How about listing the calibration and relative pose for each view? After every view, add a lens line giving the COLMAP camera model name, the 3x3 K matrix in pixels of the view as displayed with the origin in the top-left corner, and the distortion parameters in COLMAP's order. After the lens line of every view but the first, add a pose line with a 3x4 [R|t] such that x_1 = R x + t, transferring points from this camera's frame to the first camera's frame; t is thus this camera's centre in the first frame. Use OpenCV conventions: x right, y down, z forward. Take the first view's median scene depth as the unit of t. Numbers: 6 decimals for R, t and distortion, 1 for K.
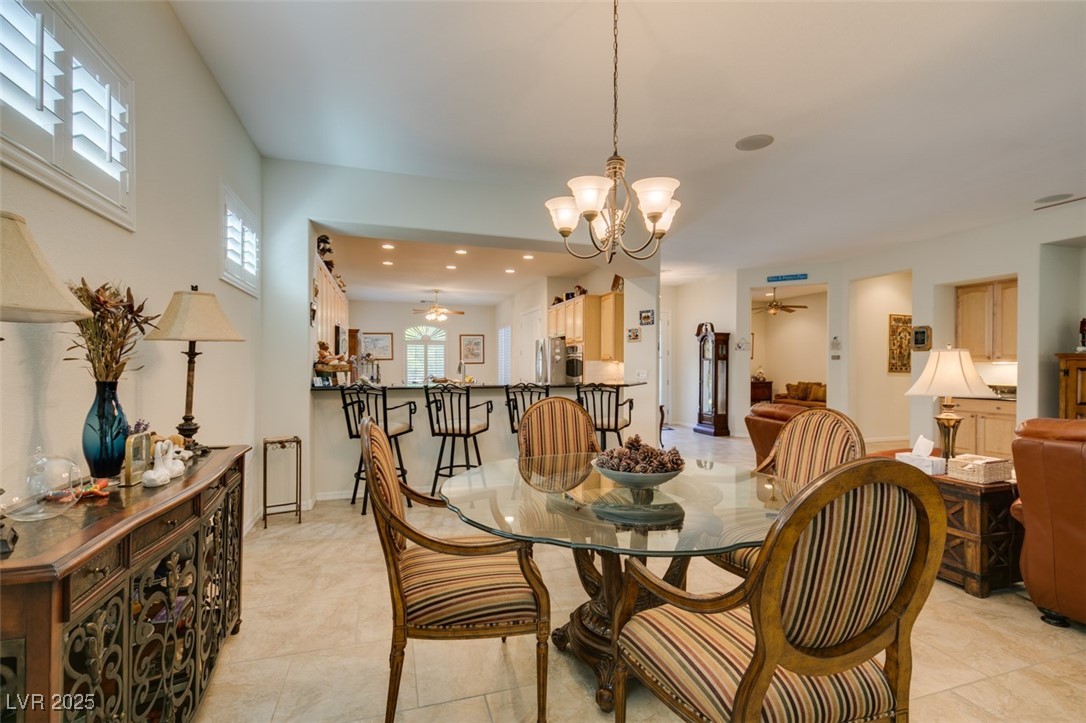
lens RADIAL K [[484.3, 0, 538.0], [0, 484.3, 366.0], [0, 0, 1]] dist [-0.000265, -0.000303]
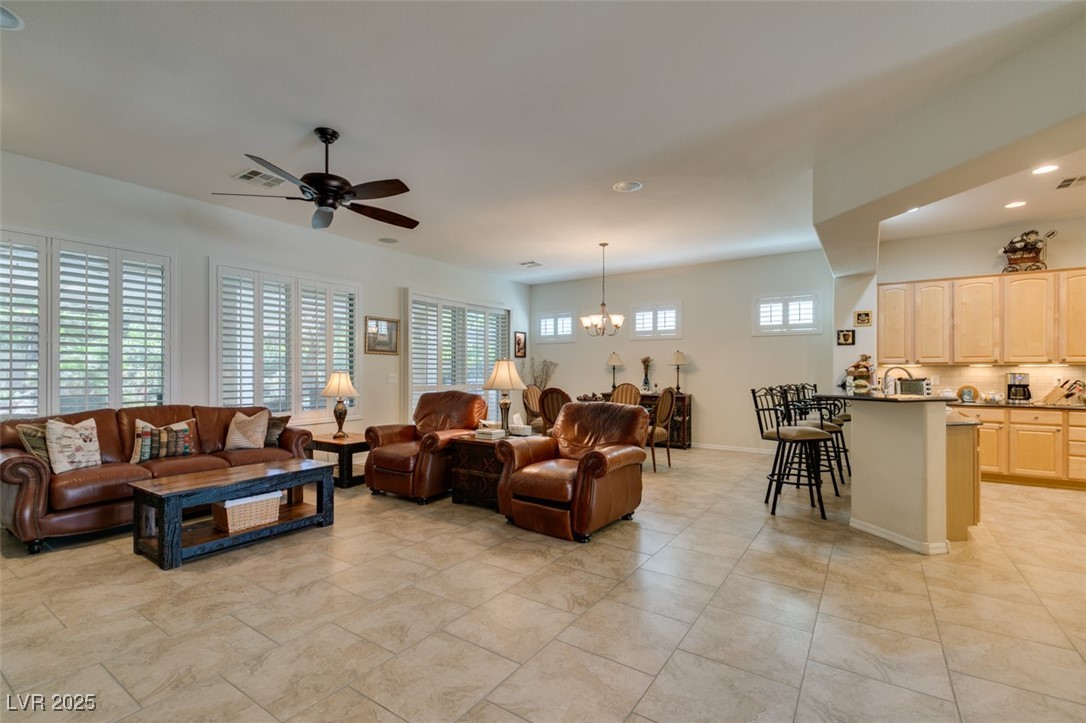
lens RADIAL K [[485.7, 0, 542.3], [0, 485.7, 374.4], [0, 0, 1]] dist [0.001392, -0.000137]
pose [[-0.780672, -0.000506, -0.624941, 0.621005], [-0.004572, 0.999978, 0.004902, 0.002857], [0.624924, 0.006684, -0.780657, 0.824068]]
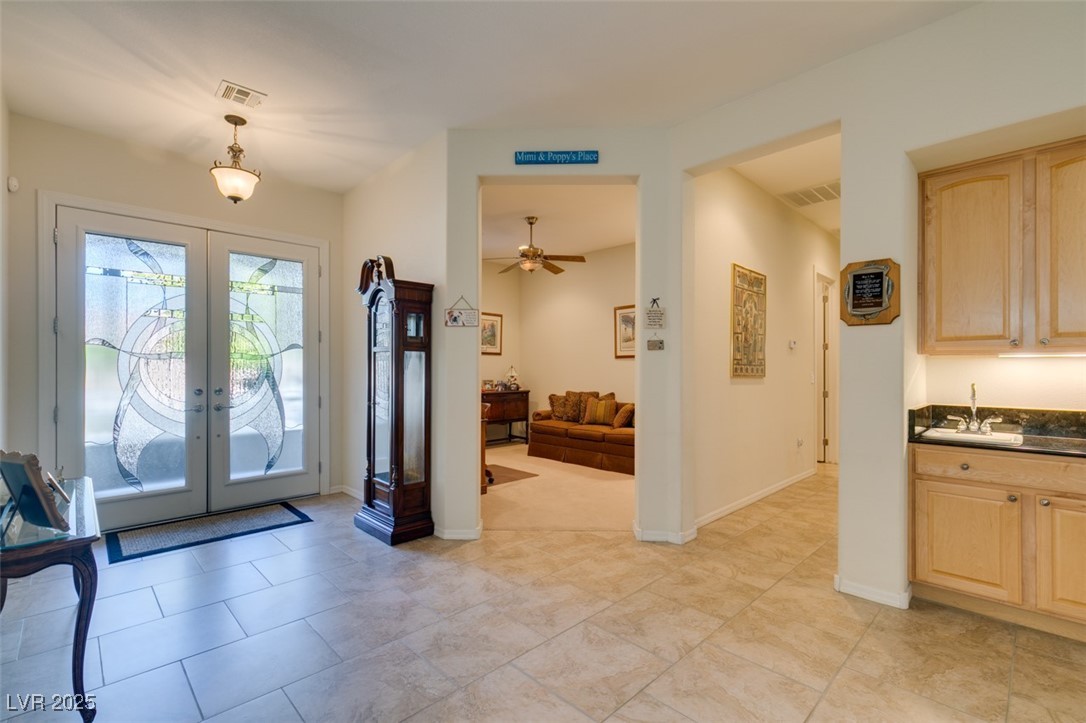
lens RADIAL K [[484.3, 0, 538.0], [0, 484.3, 366.0], [0, 0, 1]] dist [-0.000265, -0.000303]
pose [[0.893956, -0.000950, 0.448153, 0.307456], [0.002114, 0.999996, -0.002098, 0.002071], [-0.448149, 0.002823, 0.893954, 0.625854]]
